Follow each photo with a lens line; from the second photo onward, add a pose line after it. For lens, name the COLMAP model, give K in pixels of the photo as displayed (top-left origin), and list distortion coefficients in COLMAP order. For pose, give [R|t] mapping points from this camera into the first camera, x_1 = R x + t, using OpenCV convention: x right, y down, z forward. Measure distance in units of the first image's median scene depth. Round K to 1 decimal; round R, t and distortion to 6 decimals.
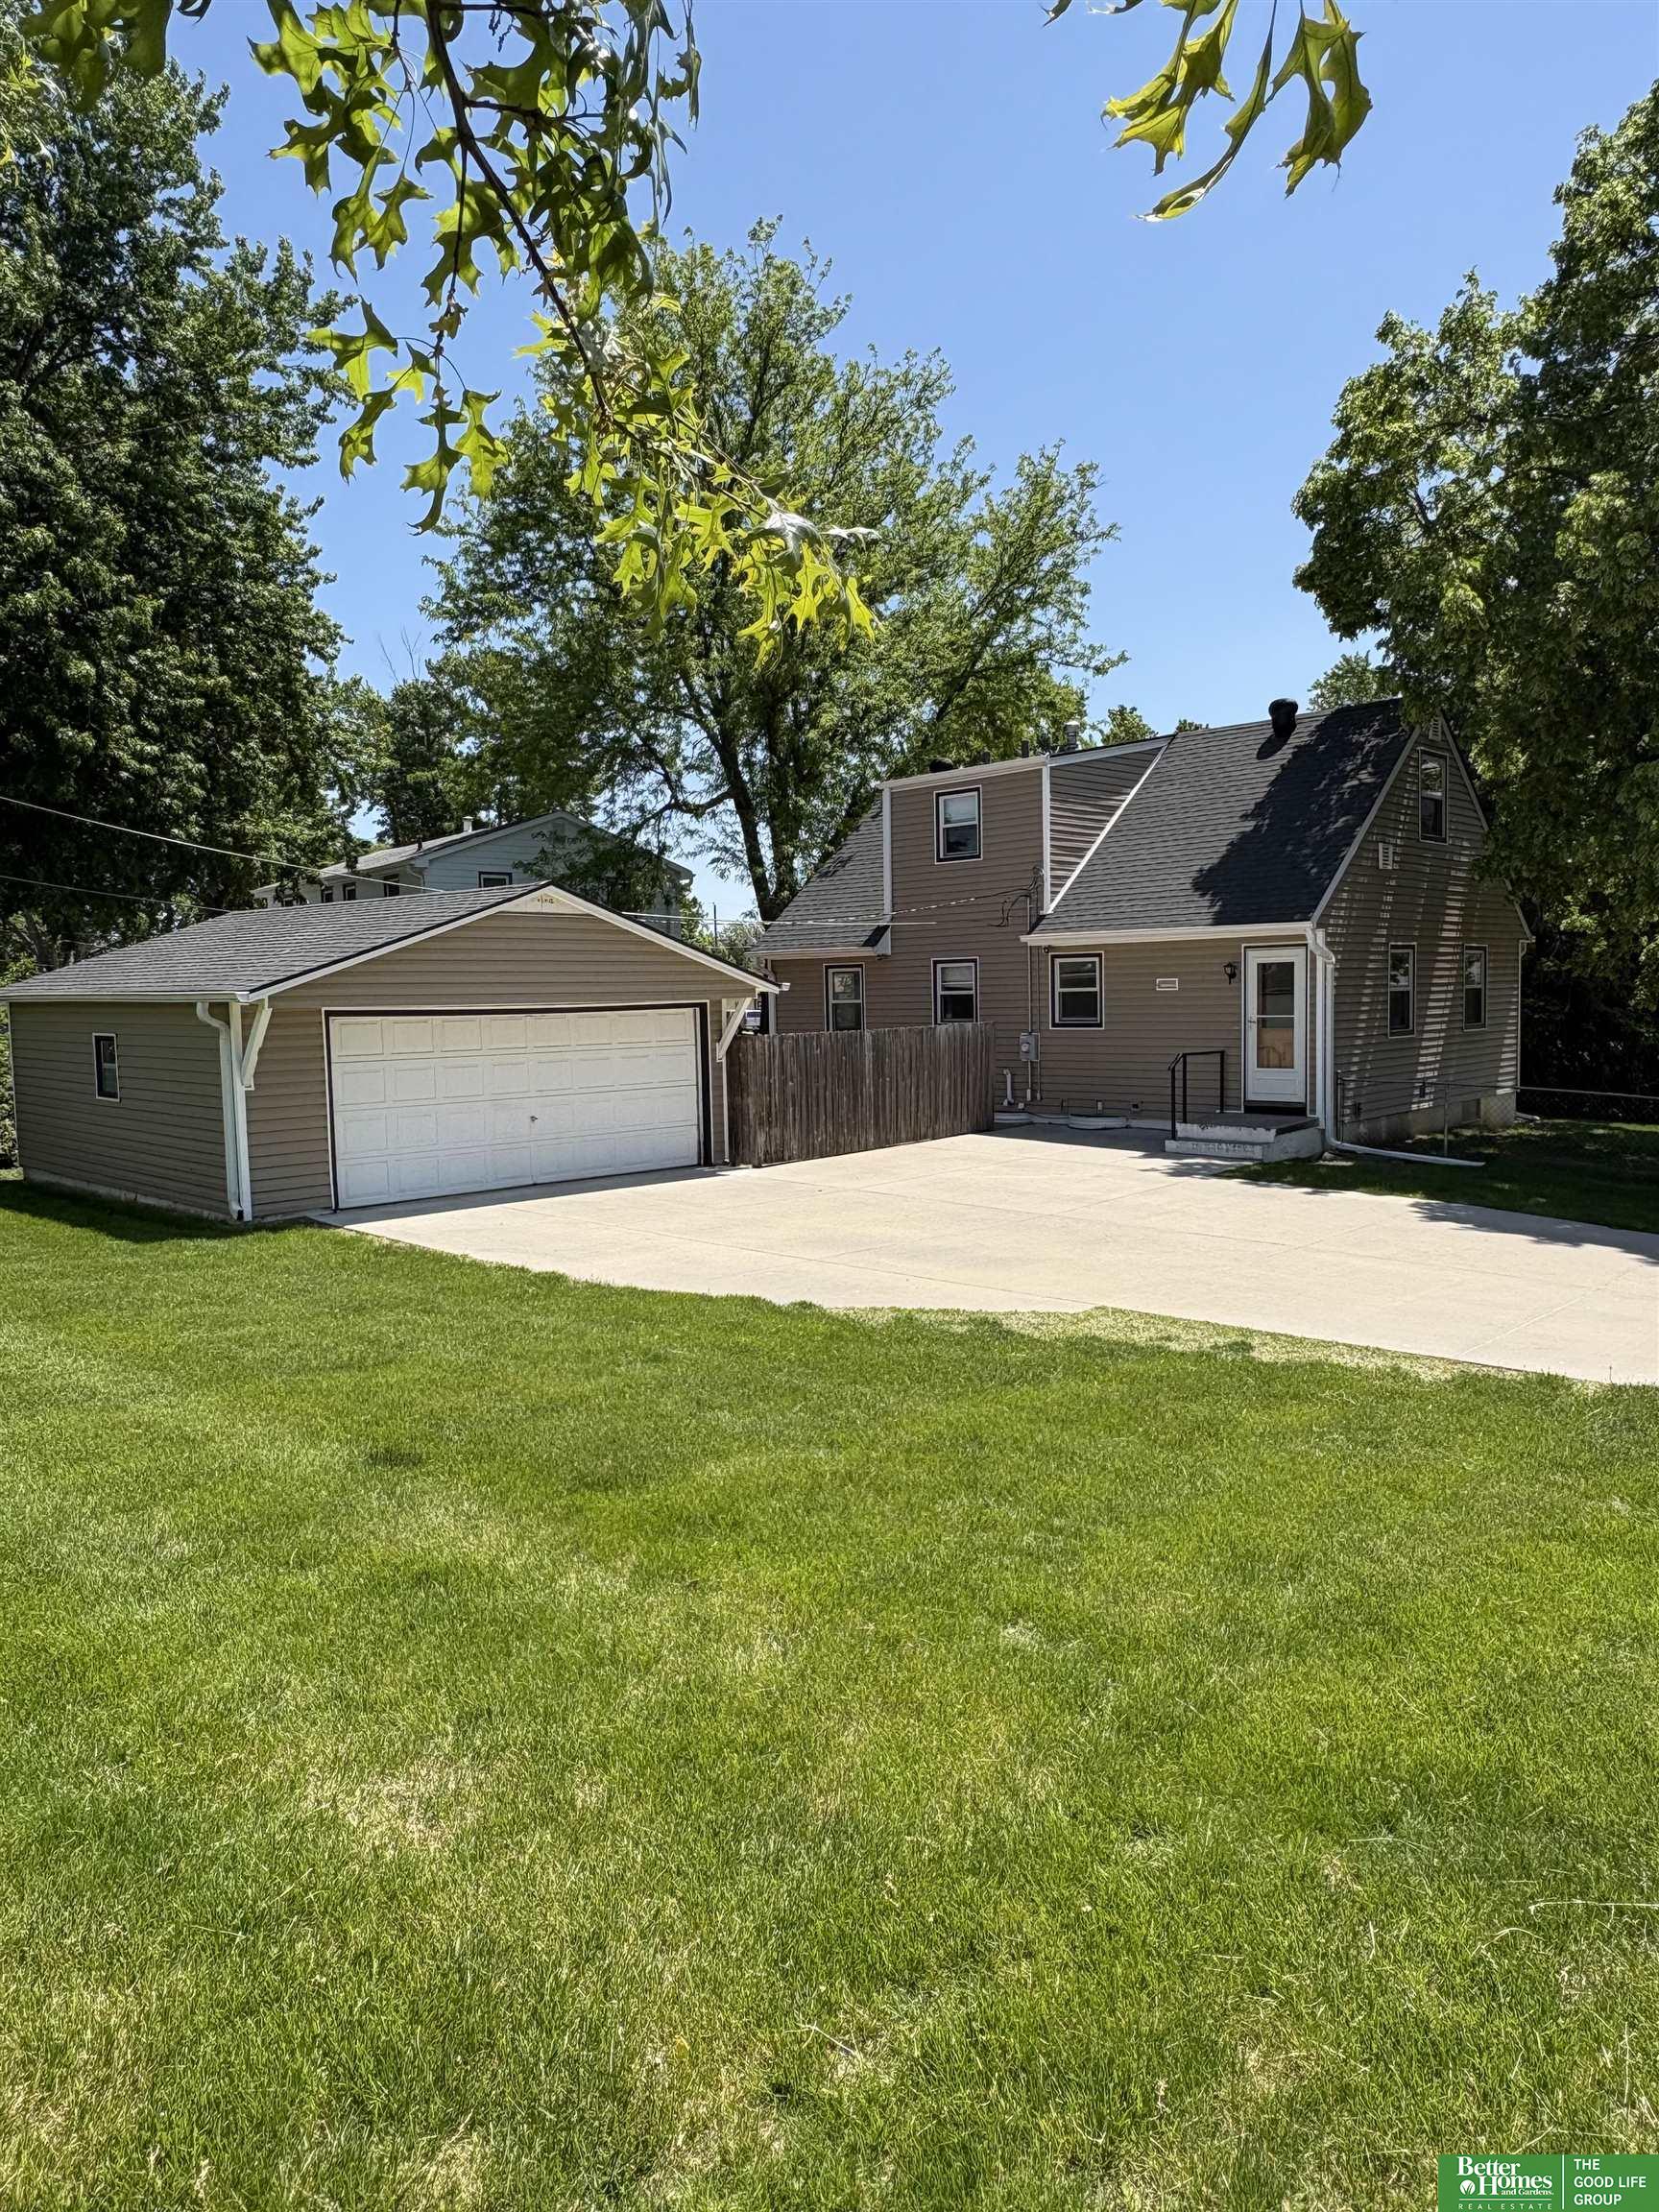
lens RADIAL K [[1412.4, 0, 829.5], [0, 1412.4, 1106.0], [0, 0, 1]] dist [-0.007323, -0.001761]
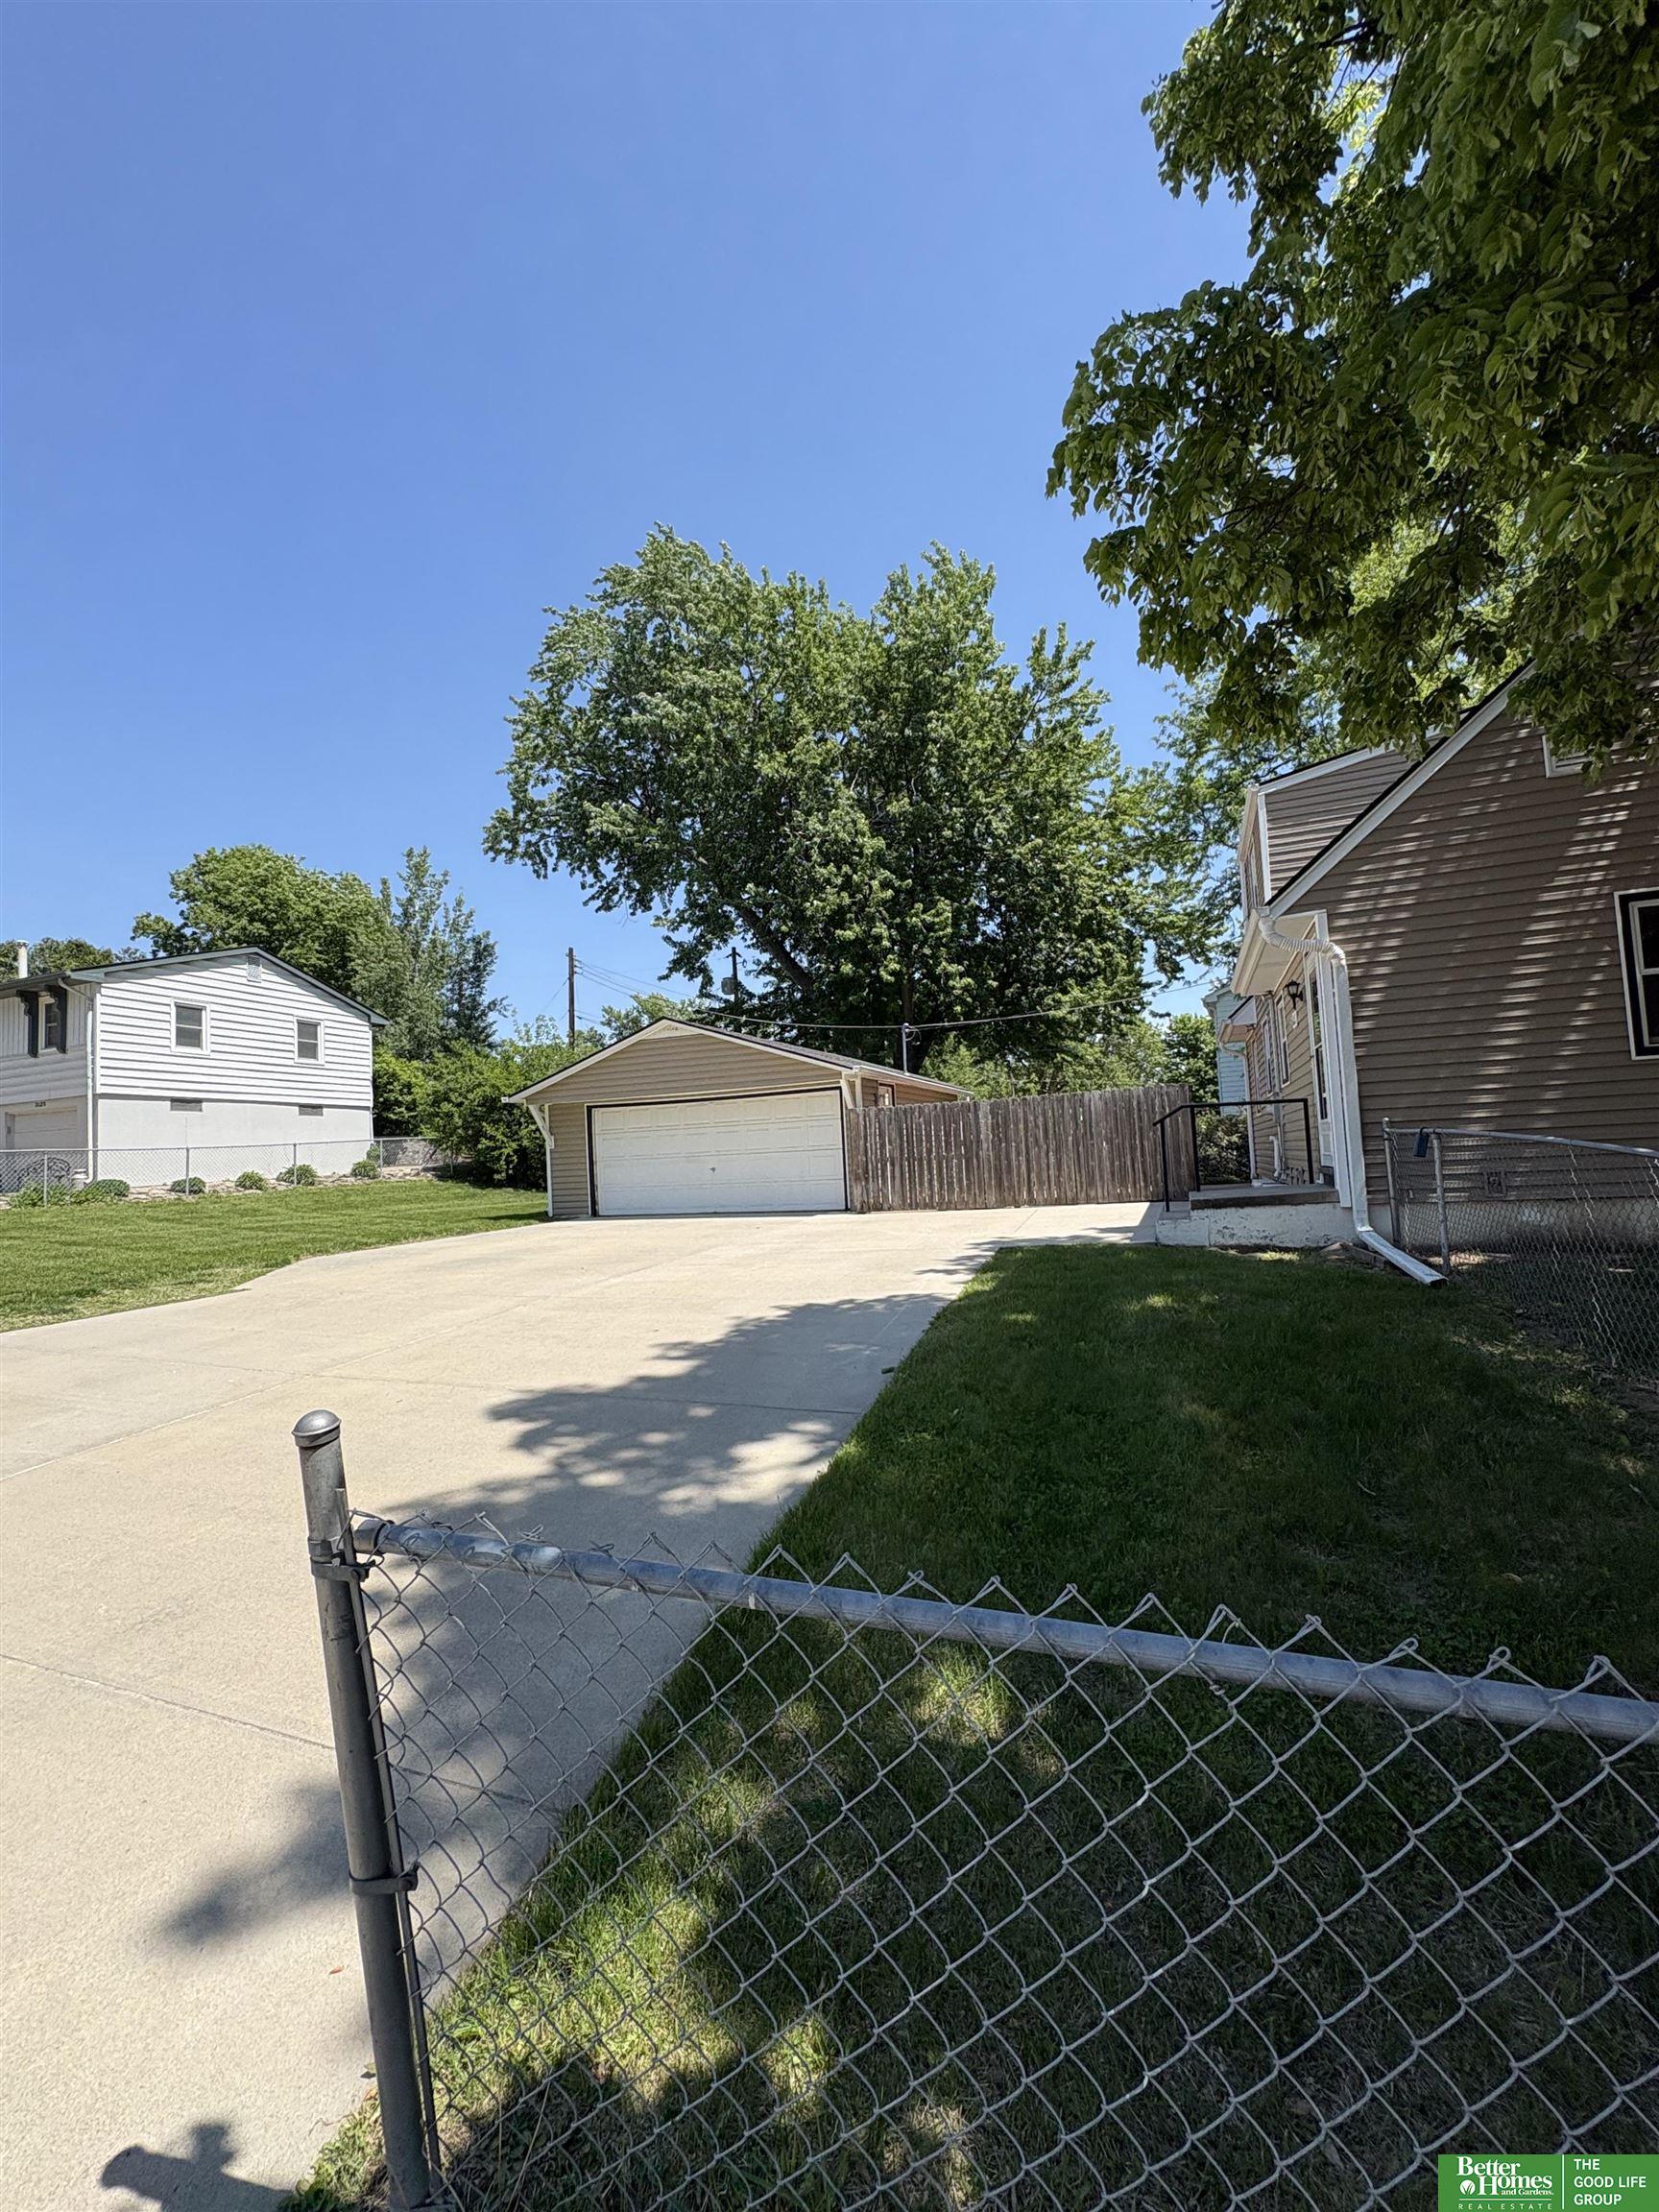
lens RADIAL K [[917.3, 0, 829.5], [0, 917.3, 1106.0], [0, 0, 1]] dist [0.000435, 0.000147]
pose [[0.390993, -0.055491, -0.918720, 0.607538], [-0.032454, 0.996729, -0.074015, 0.008082], [0.919821, 0.058755, 0.387913, 0.570633]]
